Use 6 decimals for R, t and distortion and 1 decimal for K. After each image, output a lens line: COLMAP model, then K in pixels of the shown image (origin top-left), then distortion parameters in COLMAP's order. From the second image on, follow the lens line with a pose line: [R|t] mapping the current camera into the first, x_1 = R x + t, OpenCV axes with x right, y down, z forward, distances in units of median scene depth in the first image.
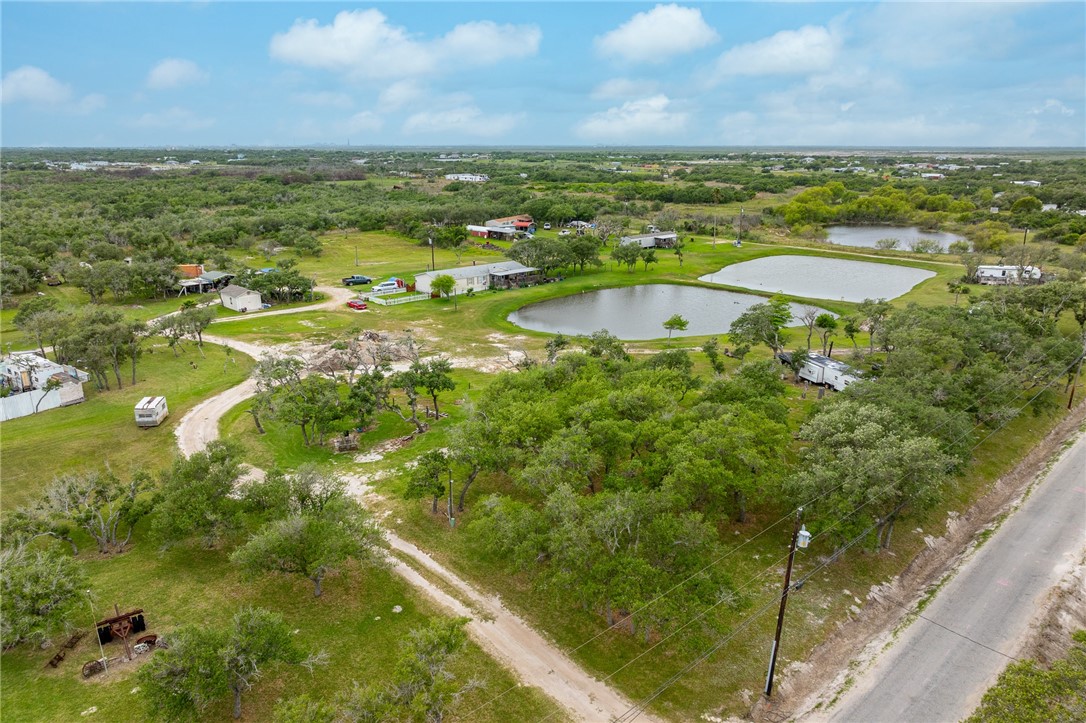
lens RADIAL K [[755.0, 0, 548.1], [0, 755.0, 358.5], [0, 0, 1]] dist [-0.009791, 0.000035]
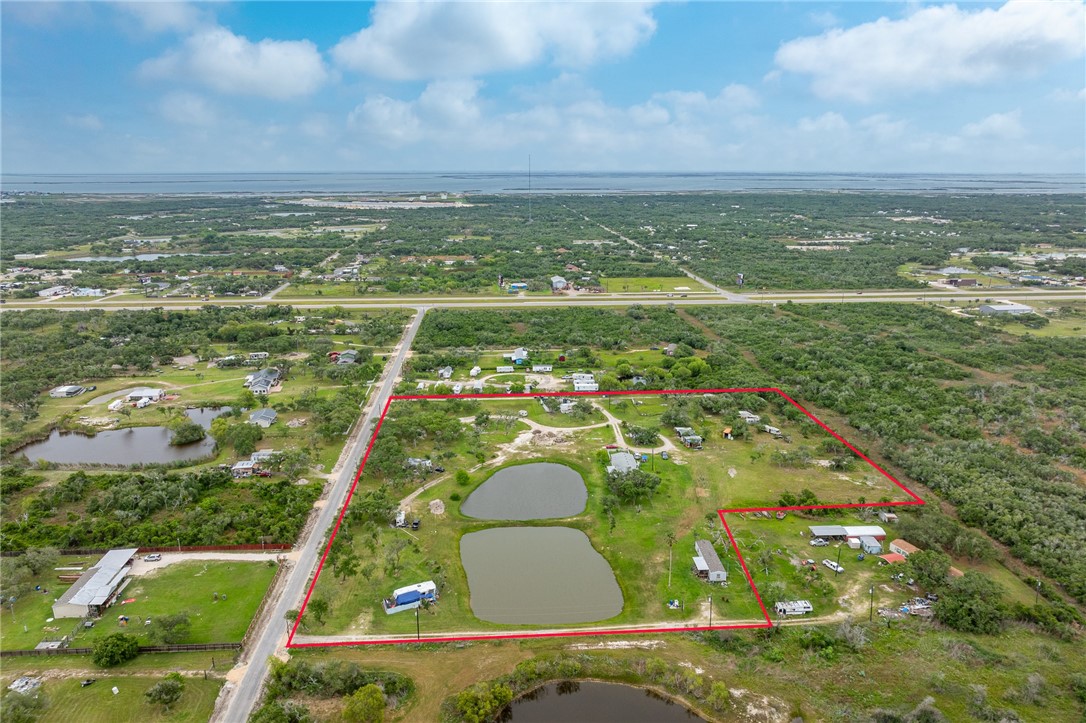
lens RADIAL K [[755.0, 0, 540.4], [0, 755.0, 366.4], [0, 0, 1]] dist [-0.009791, 0.000035]
pose [[-0.655800, 0.186858, -0.731444, 1.852601], [-0.209957, 0.885516, 0.414462, -1.439801], [0.725152, 0.425376, -0.541489, 2.340624]]
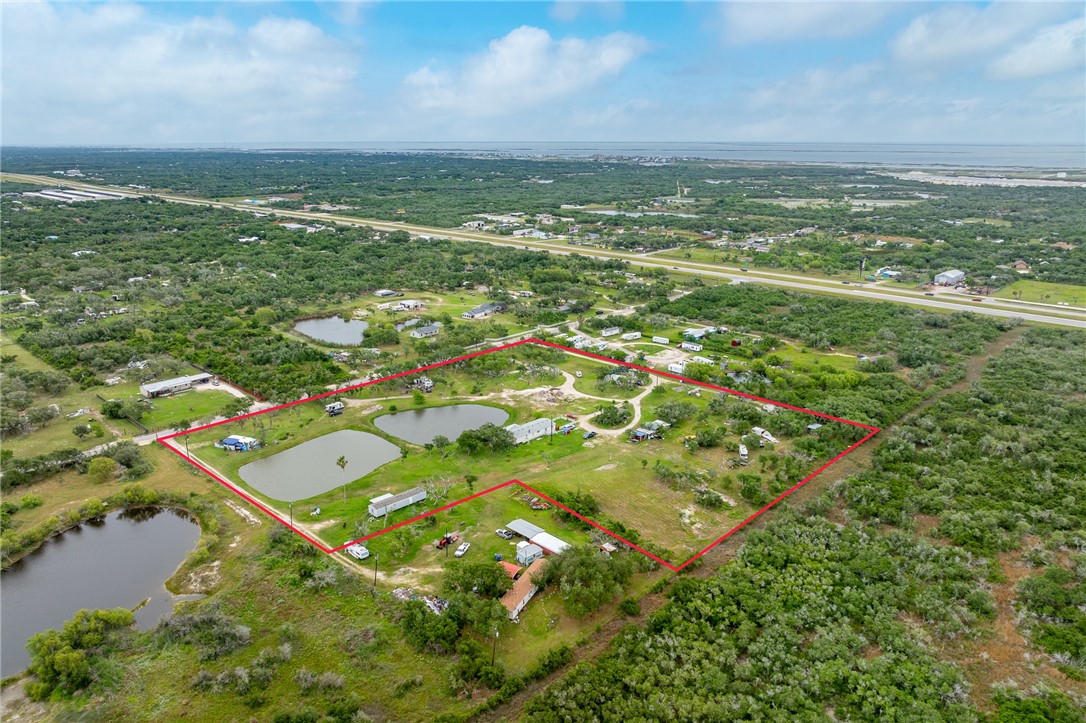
lens RADIAL K [[755.0, 0, 546.8], [0, 755.0, 361.9], [0, 0, 1]] dist [-0.009791, 0.000035]
pose [[-0.999610, 0.003661, -0.027686, -0.125609], [-0.011729, 0.844680, 0.535143, -1.740569], [0.025345, 0.535259, -0.844308, 3.395170]]
